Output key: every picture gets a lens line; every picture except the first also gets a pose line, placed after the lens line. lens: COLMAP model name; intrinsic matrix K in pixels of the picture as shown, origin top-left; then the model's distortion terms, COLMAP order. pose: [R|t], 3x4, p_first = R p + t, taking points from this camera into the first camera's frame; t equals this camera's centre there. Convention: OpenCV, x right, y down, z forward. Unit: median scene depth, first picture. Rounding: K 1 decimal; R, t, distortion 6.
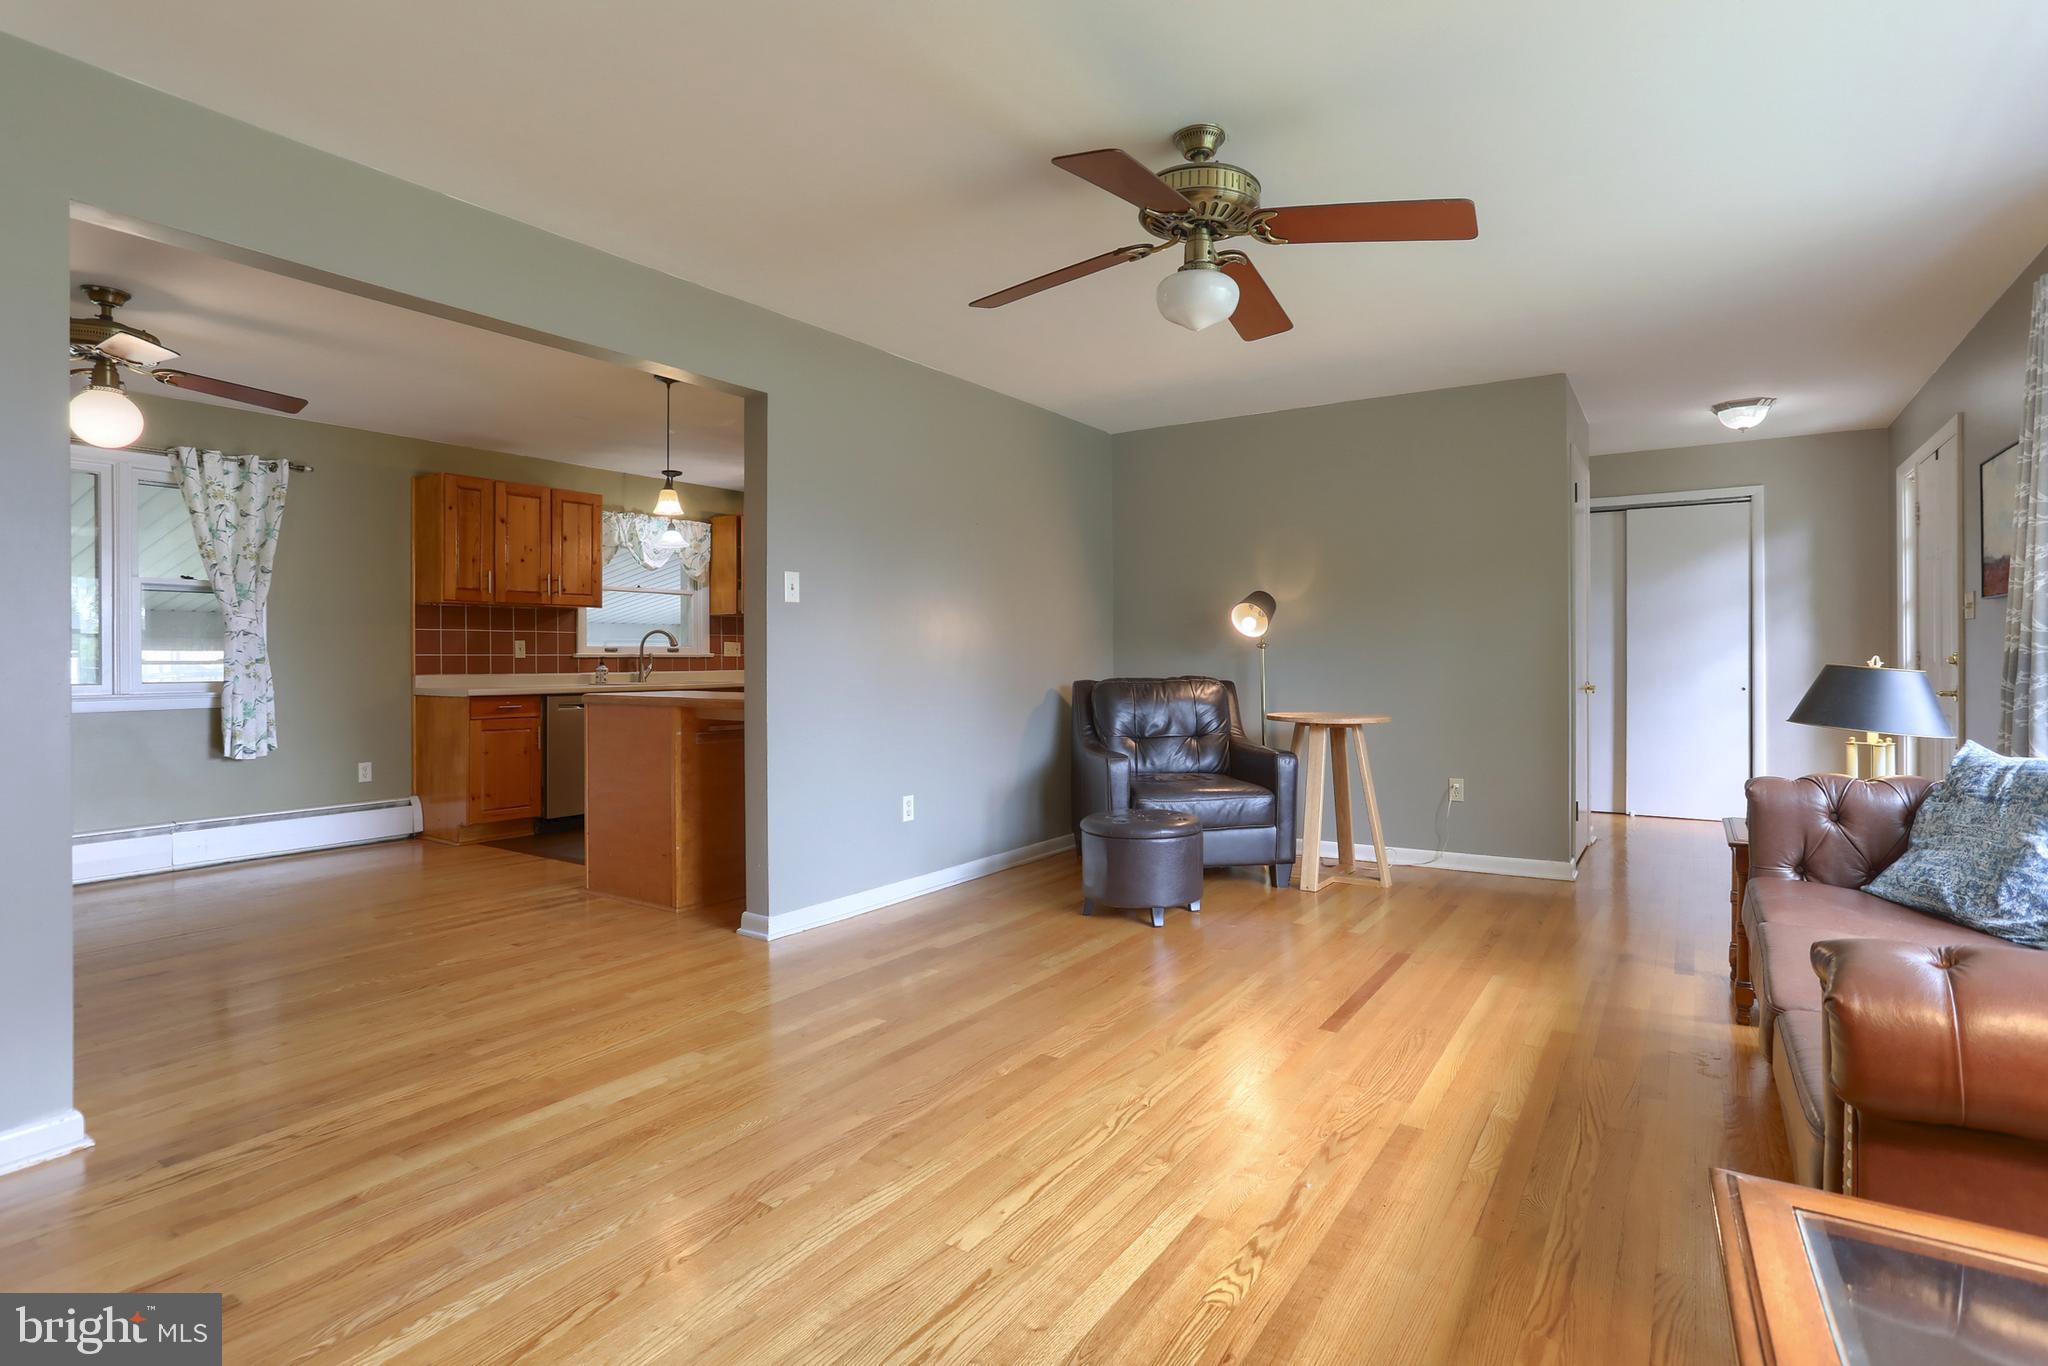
lens RADIAL K [[1018.9, 0, 1027.0], [0, 1018.9, 657.1], [0, 0, 1]] dist [-0.042057, 0.016582]
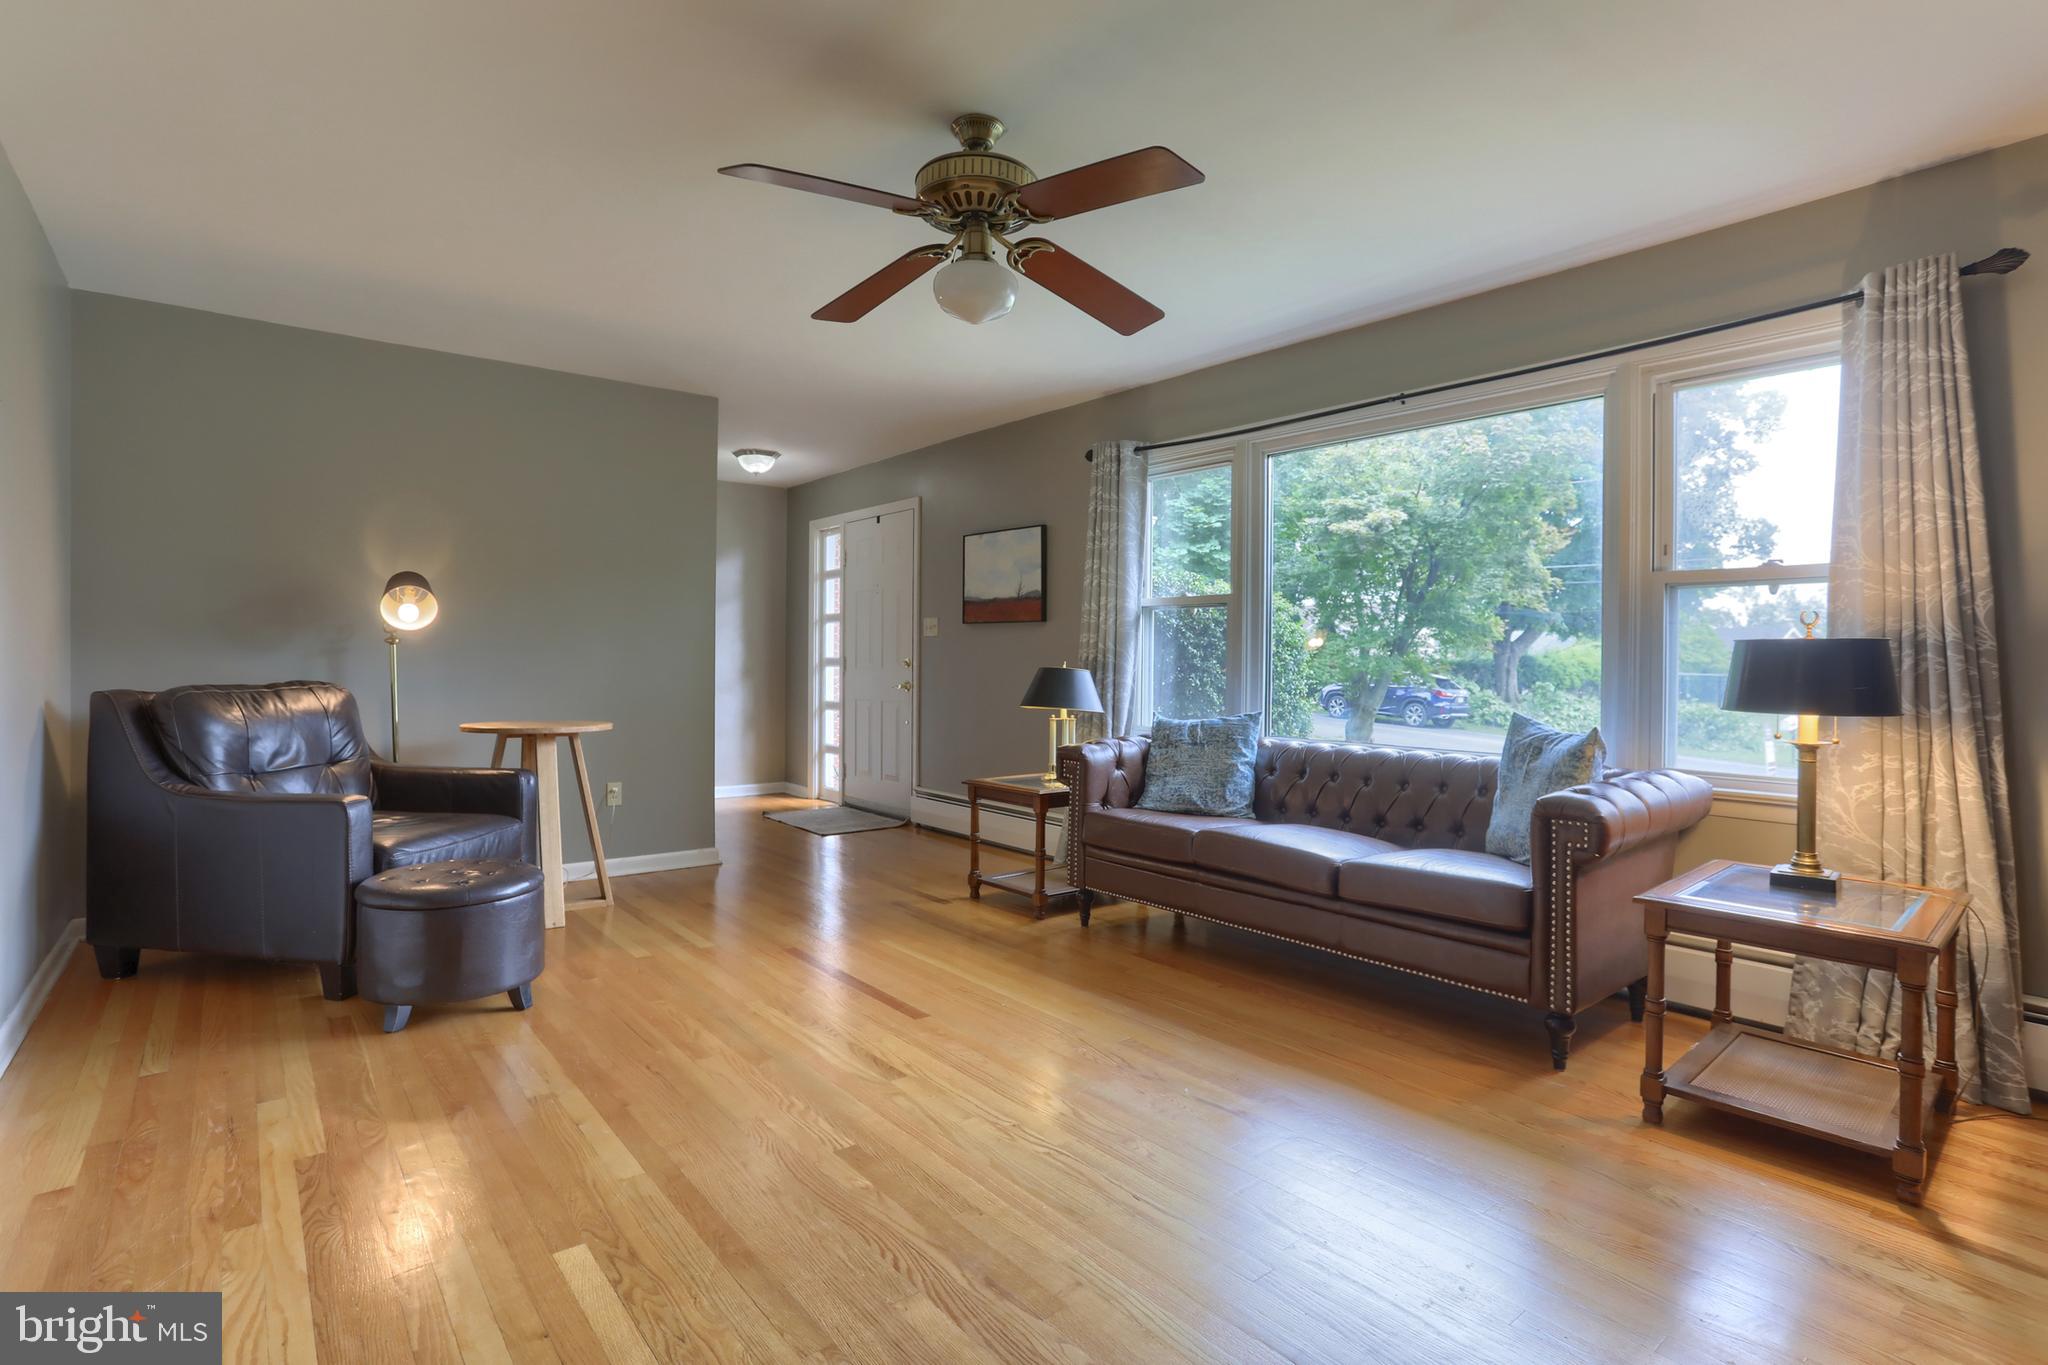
lens RADIAL K [[1018.9, 0, 999.1], [0, 1018.9, 655.3], [0, 0, 1]] dist [-0.042057, 0.016582]
pose [[0.318895, 0.009836, 0.947739, -0.315614], [-0.008588, 0.999935, -0.007488, 0.000876], [-0.947751, -0.005751, 0.318959, 0.277696]]
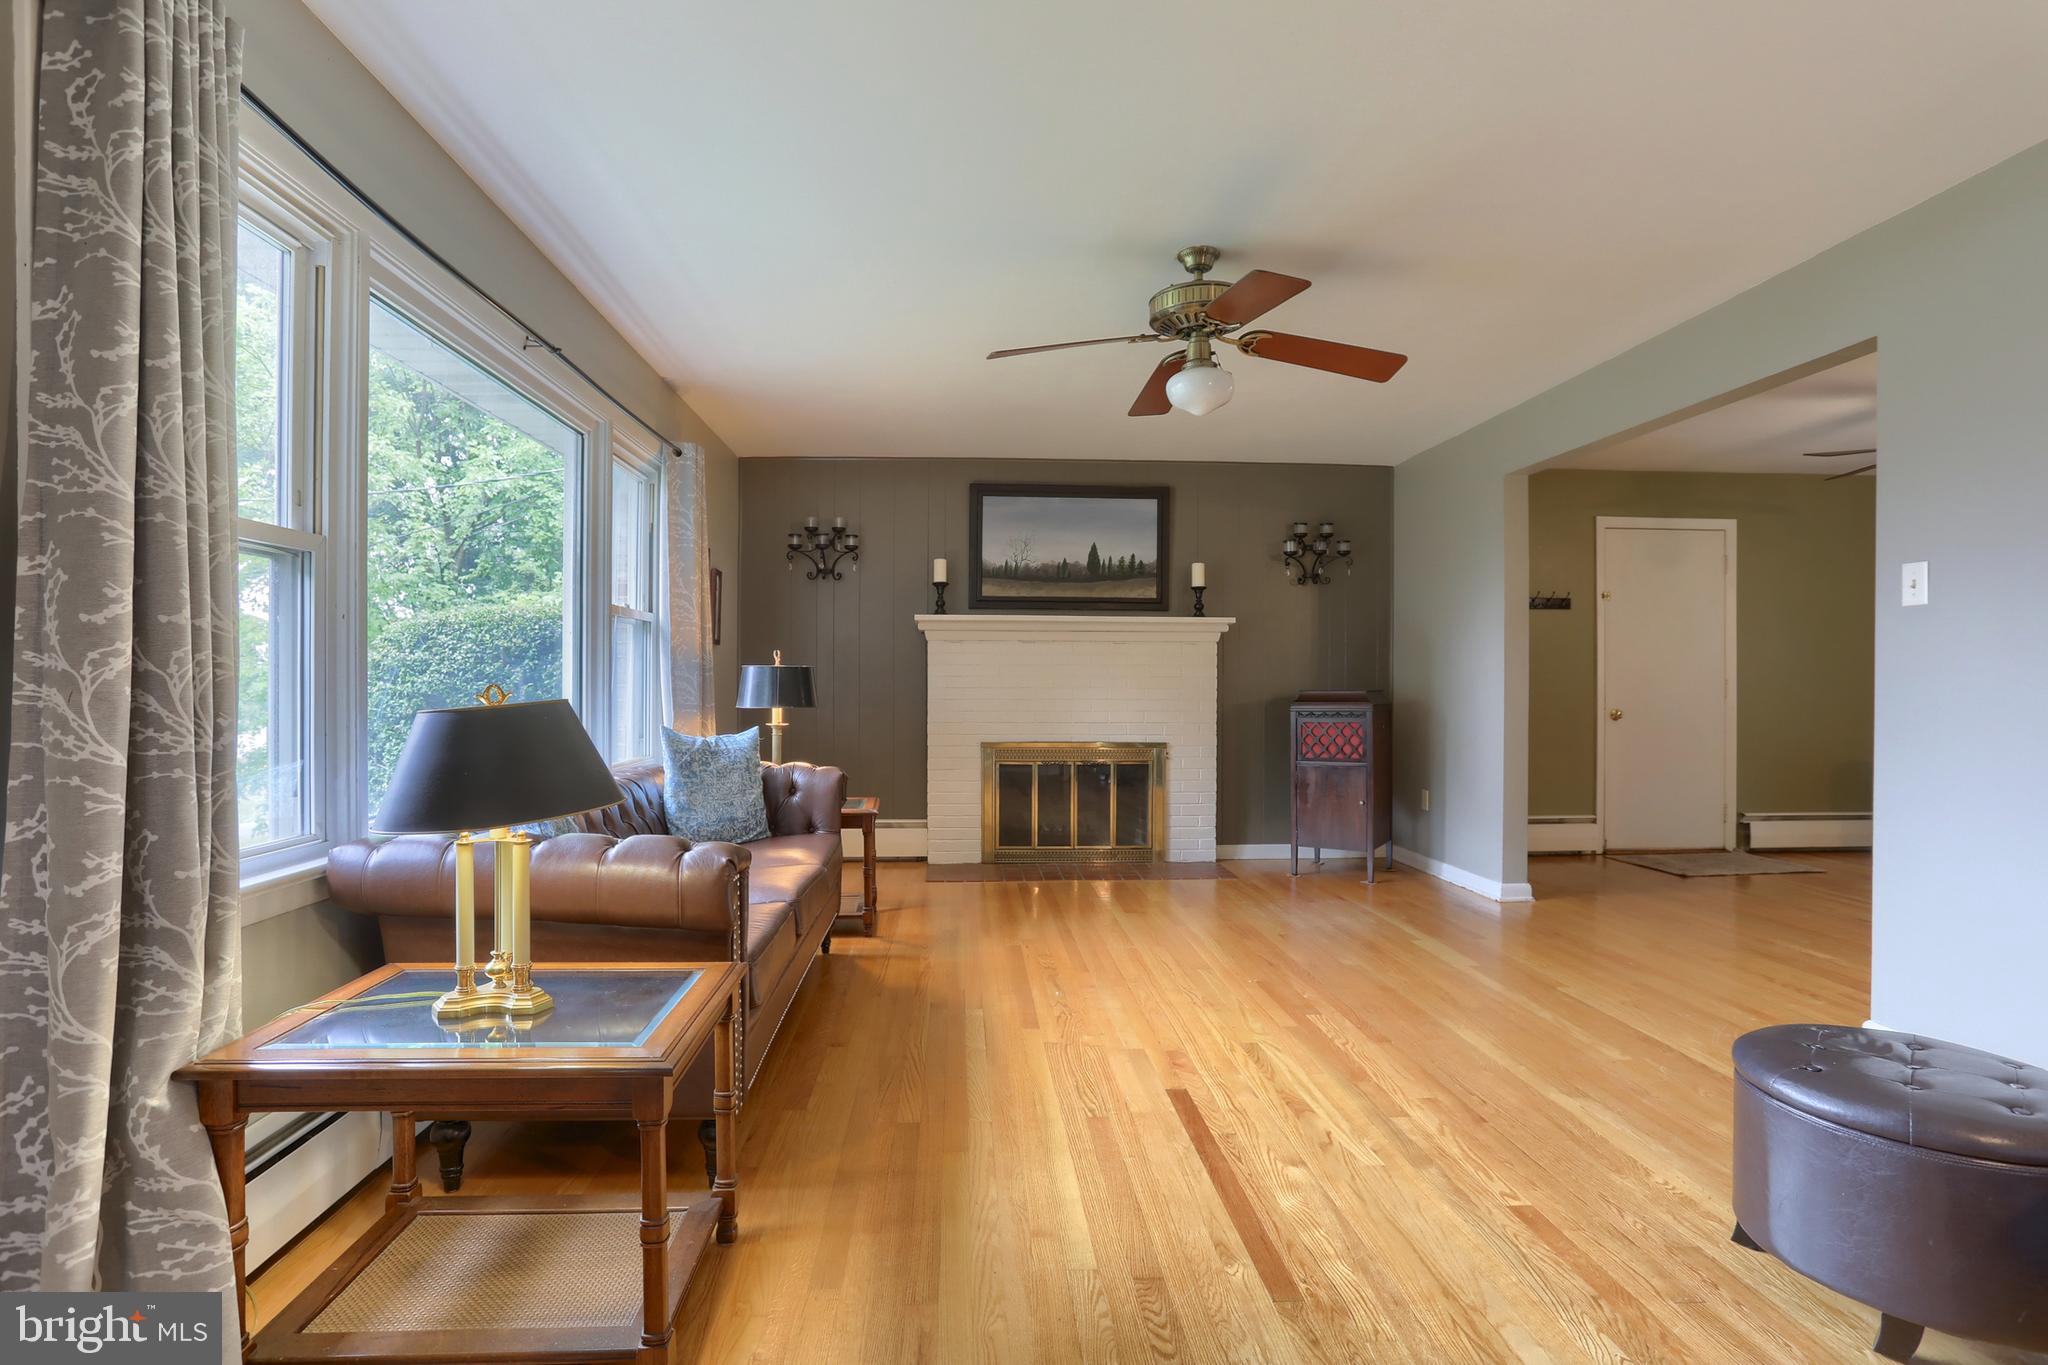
lens RADIAL K [[1018.9, 0, 1029.3], [0, 1018.9, 681.1], [0, 0, 1]] dist [-0.042057, 0.016582]
pose [[-0.793751, 0.002958, -0.608235, 0.451326], [0.001620, 0.999995, 0.002748, -0.002521], [0.608240, 0.001196, -0.793752, 0.773943]]
